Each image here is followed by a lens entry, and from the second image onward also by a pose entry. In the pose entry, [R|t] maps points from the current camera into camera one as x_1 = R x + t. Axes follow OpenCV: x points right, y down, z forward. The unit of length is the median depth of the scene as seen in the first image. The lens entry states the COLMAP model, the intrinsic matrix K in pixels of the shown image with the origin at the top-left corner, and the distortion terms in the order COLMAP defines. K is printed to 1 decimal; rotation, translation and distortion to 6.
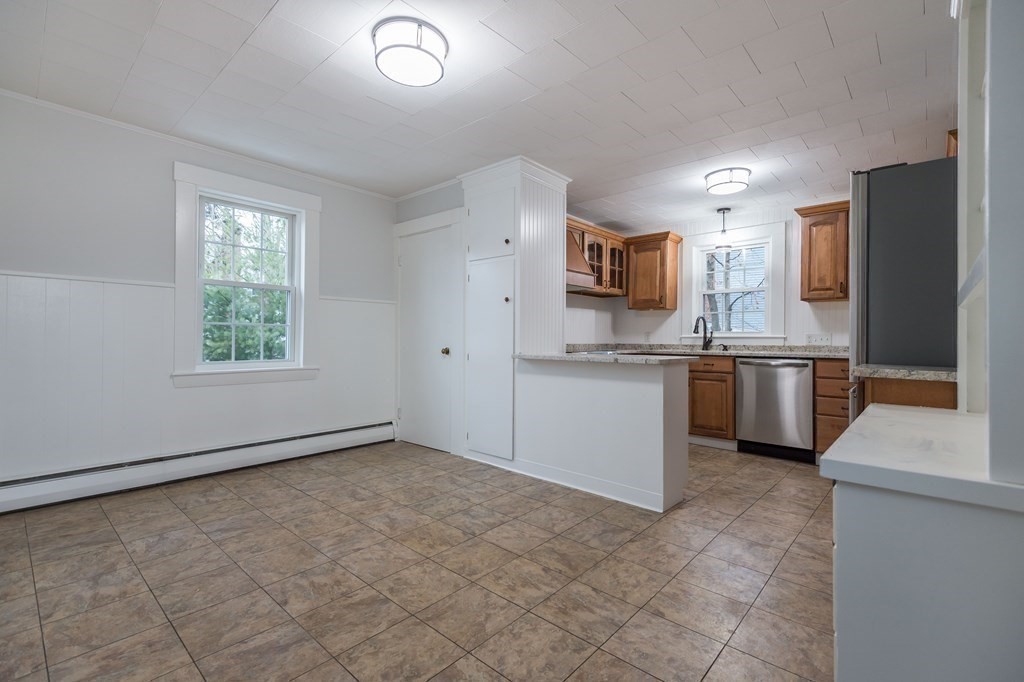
lens RADIAL K [[462.5, 0, 510.5], [0, 462.5, 339.5], [0, 0, 1]] dist [-0.005909, -0.002033]
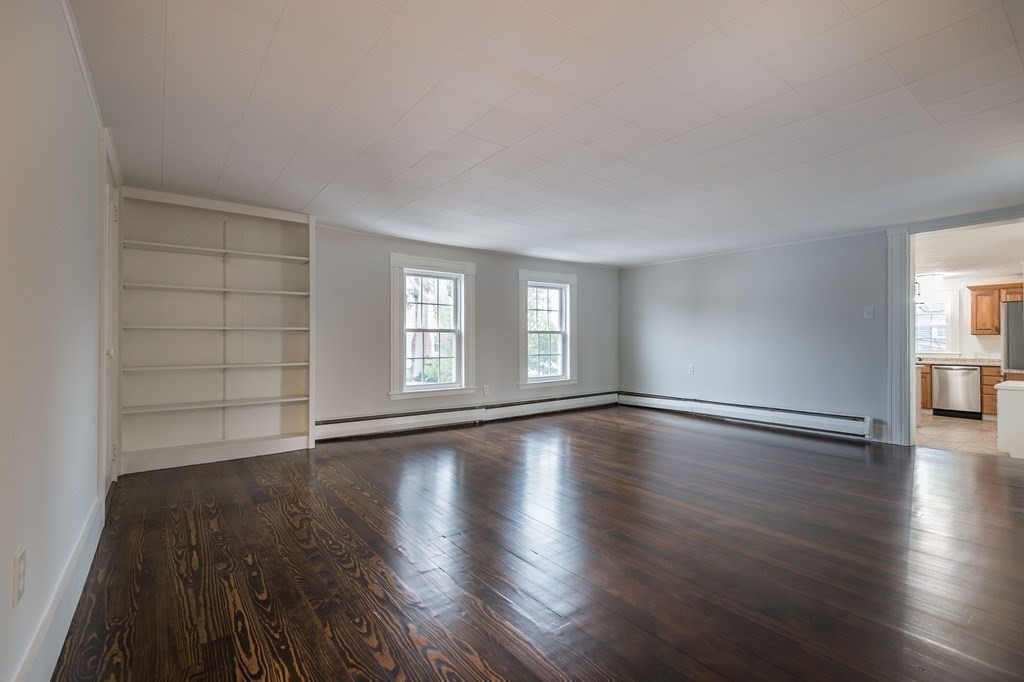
lens RADIAL K [[462.5, 0, 512.7], [0, 462.5, 338.4], [0, 0, 1]] dist [-0.005909, -0.002033]
pose [[0.982869, -0.007077, -0.184169, -0.870425], [0.005487, 0.999943, -0.009142, -0.063828], [0.184223, 0.007975, 0.982852, -1.192264]]
